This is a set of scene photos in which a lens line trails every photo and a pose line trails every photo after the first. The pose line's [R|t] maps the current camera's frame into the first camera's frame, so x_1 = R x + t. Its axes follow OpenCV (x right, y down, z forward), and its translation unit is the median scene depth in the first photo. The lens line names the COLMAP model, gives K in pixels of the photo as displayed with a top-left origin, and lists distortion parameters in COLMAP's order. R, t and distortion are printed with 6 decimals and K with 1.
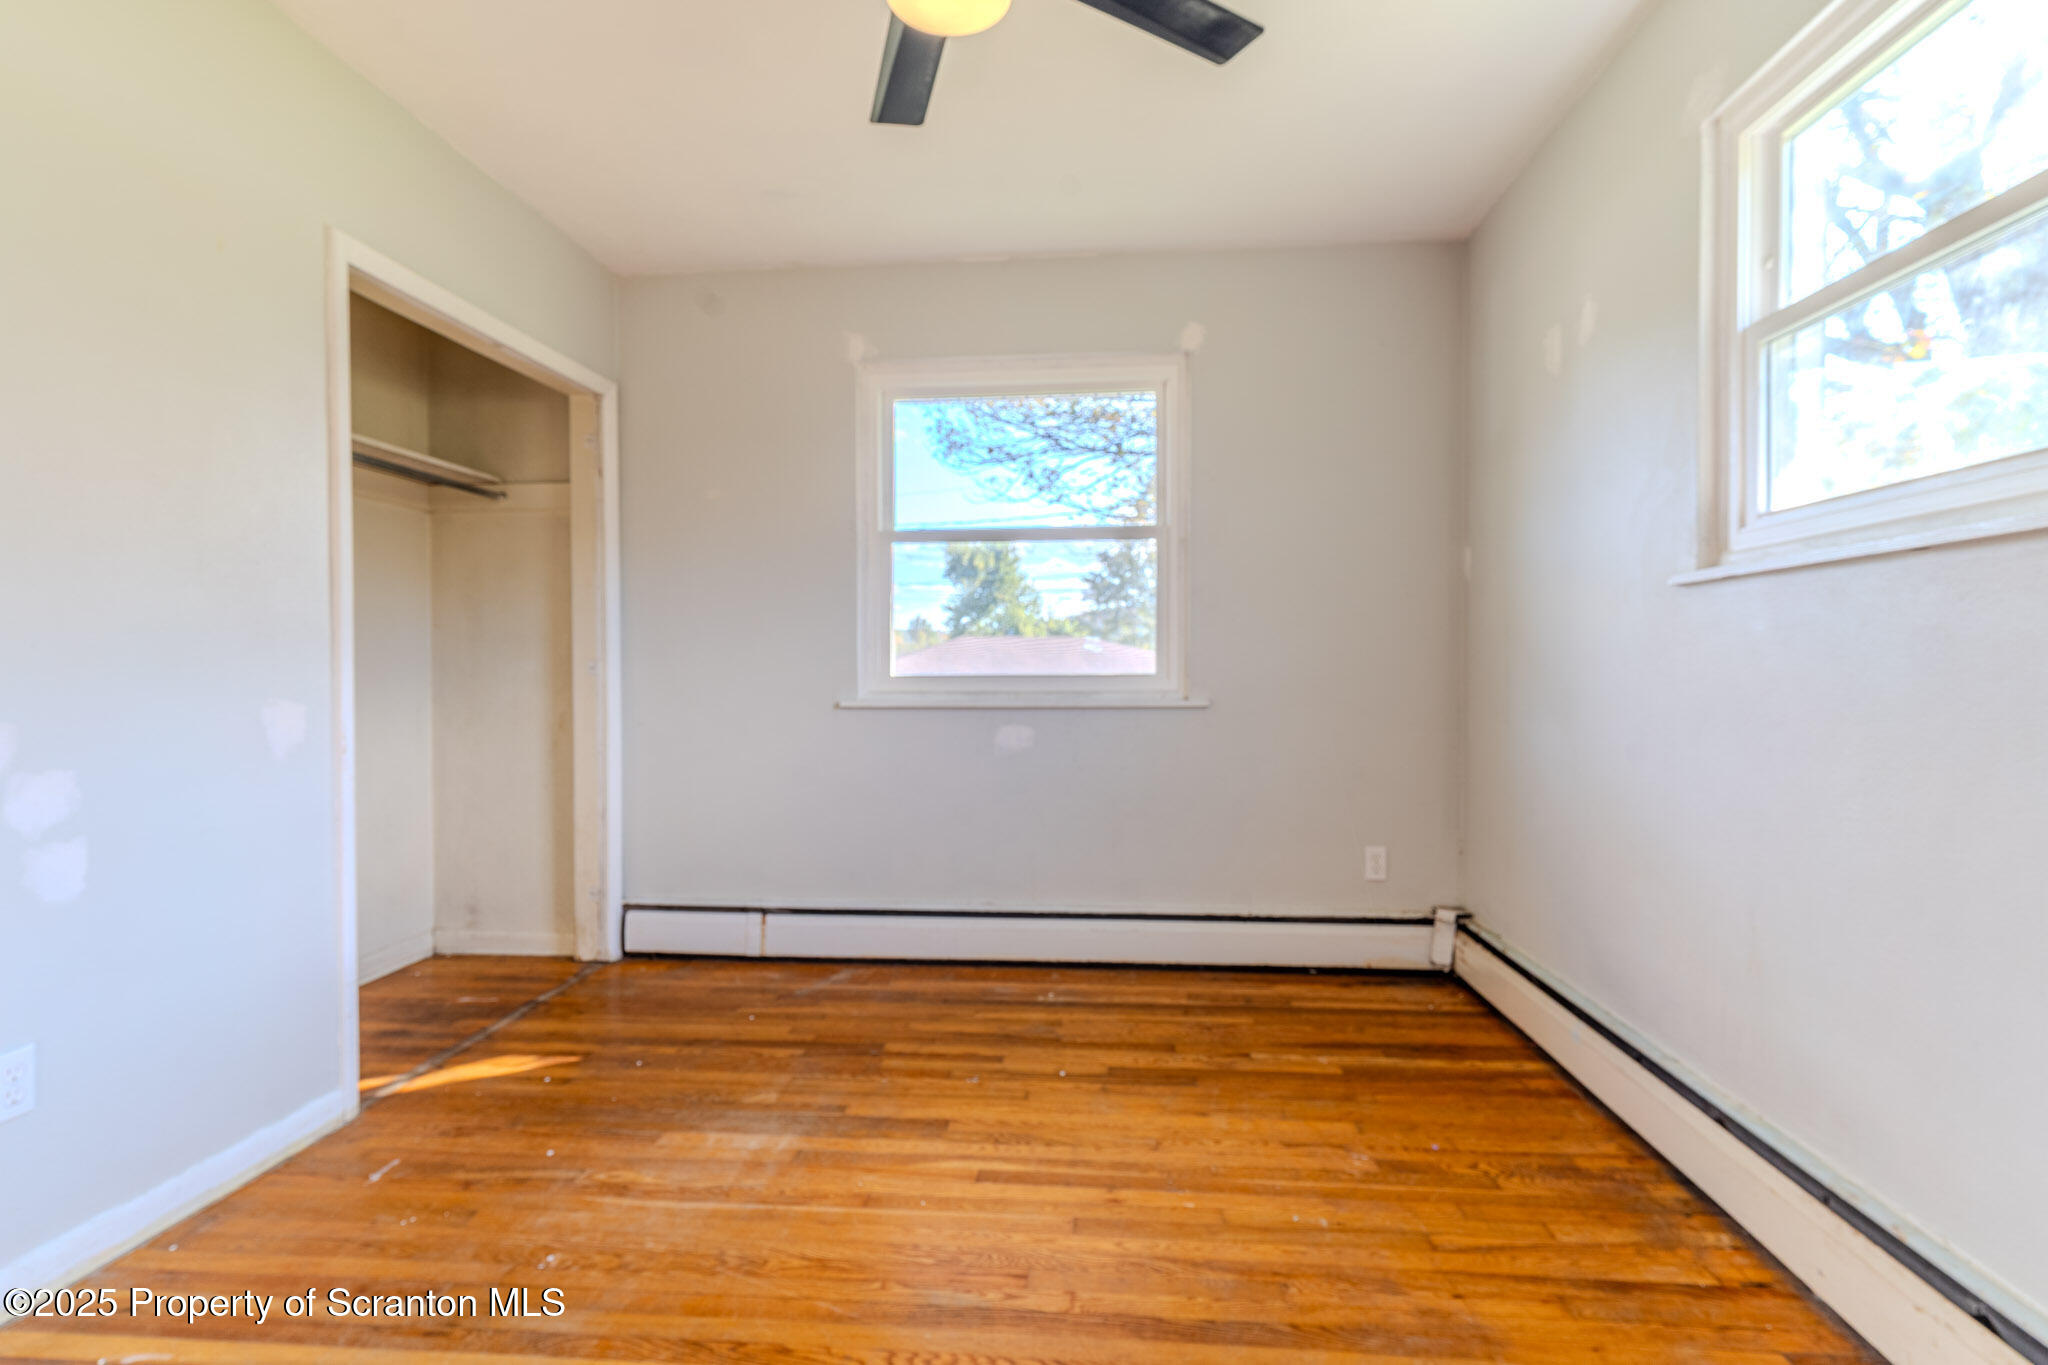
lens RADIAL K [[989.0, 0, 1024.0], [0, 989.0, 682.5], [0, 0, 1]] dist [0.004142, -0.000843]
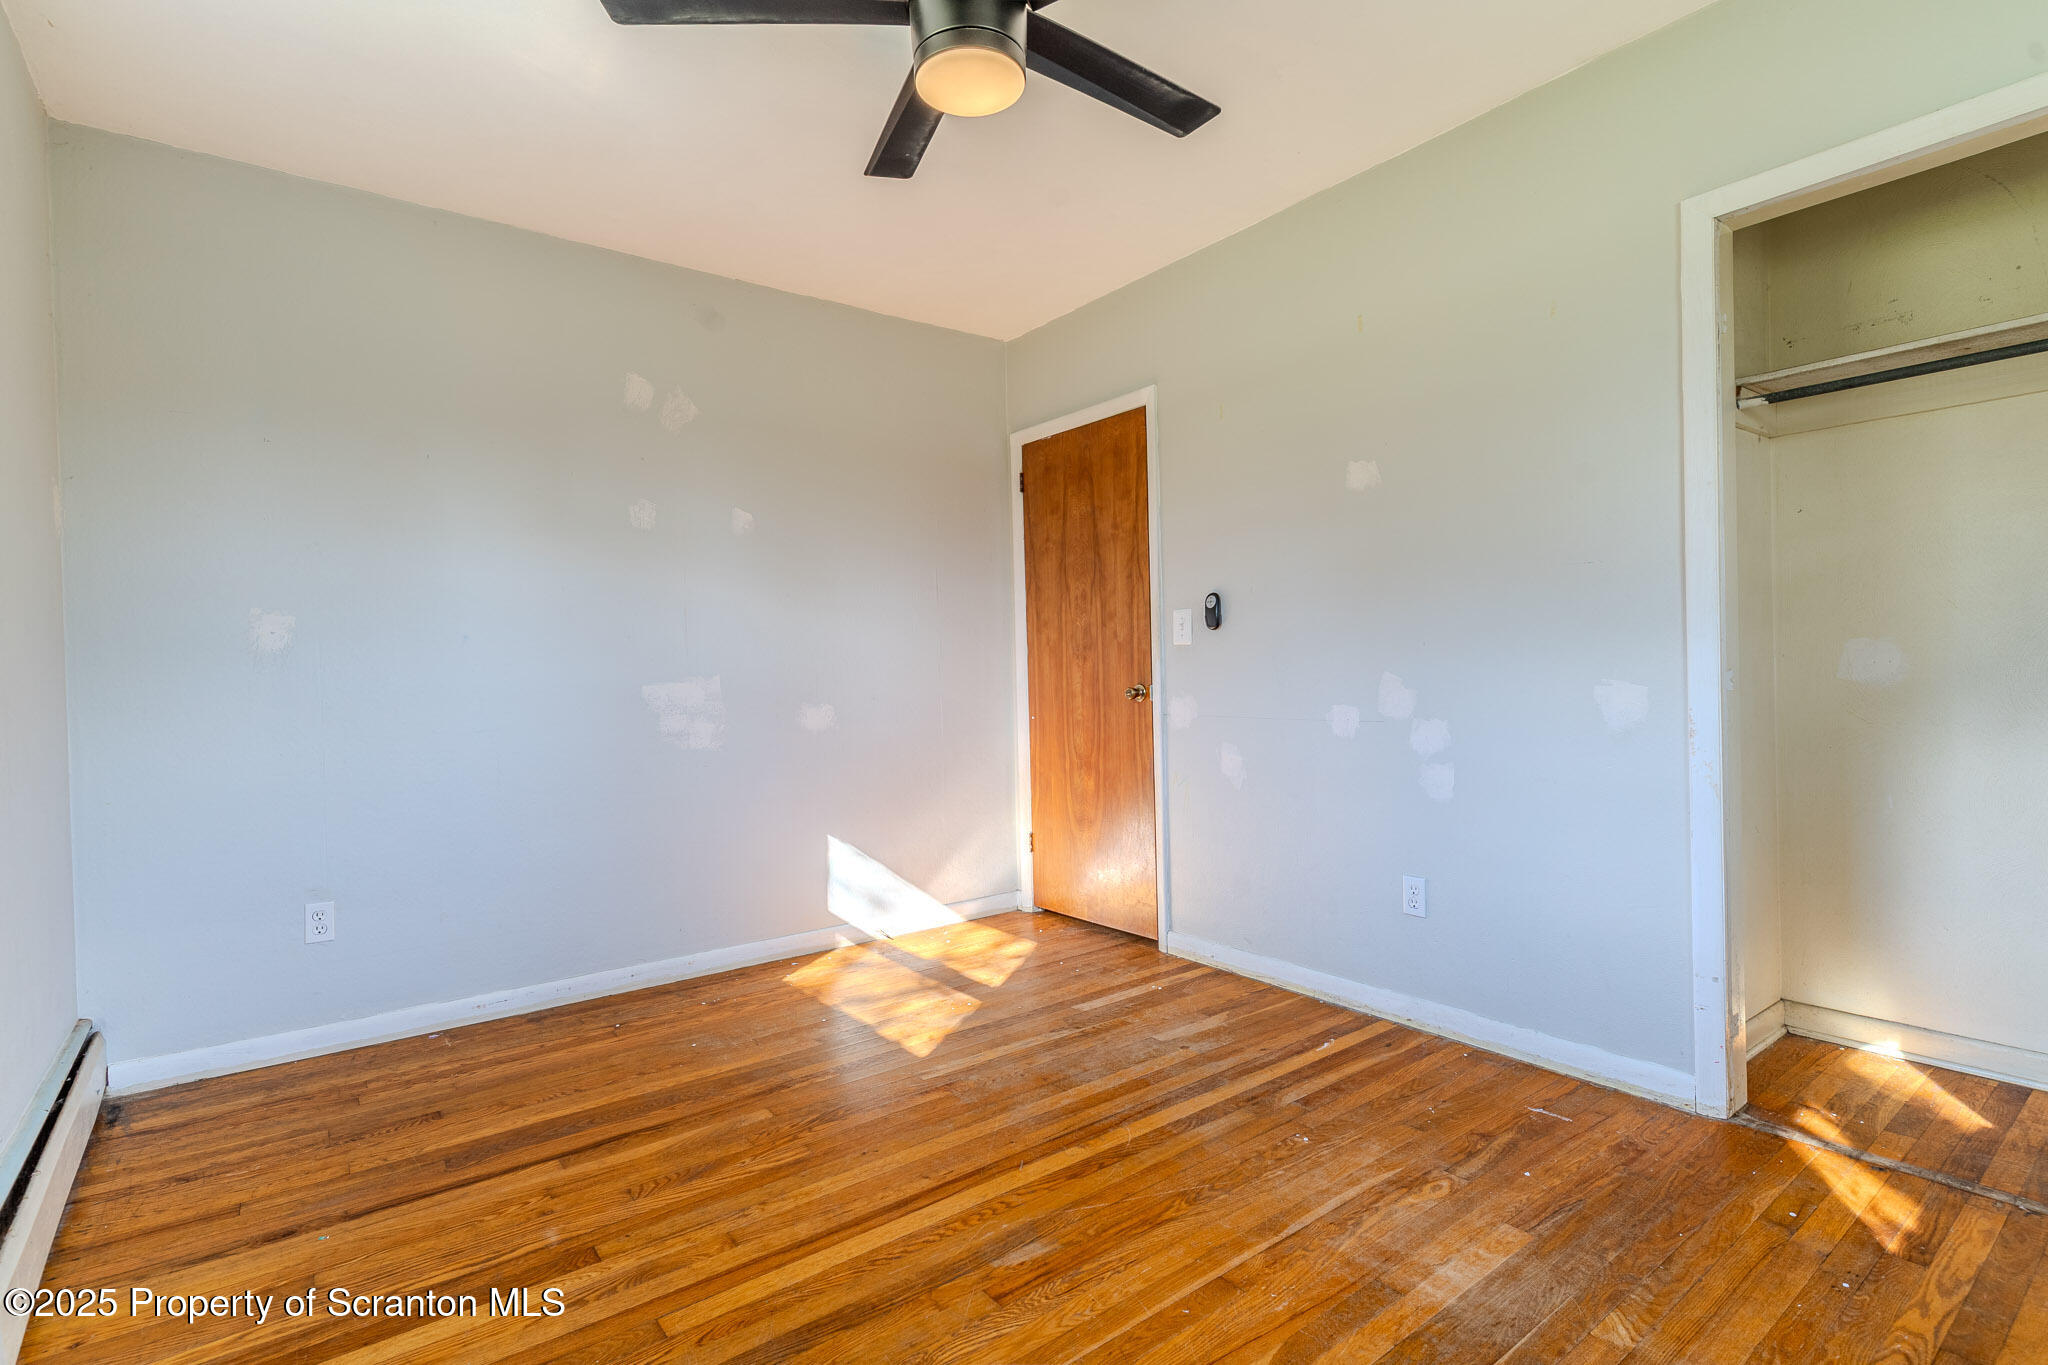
lens RADIAL K [[989.0, 0, 1024.0], [0, 989.0, 682.5], [0, 0, 1]] dist [0.004142, -0.000843]
pose [[-0.734555, 0.031188, -0.677832, 0.518909], [0.019769, 0.999503, 0.024565, -0.020241], [0.678261, 0.004644, -0.734806, 1.451747]]
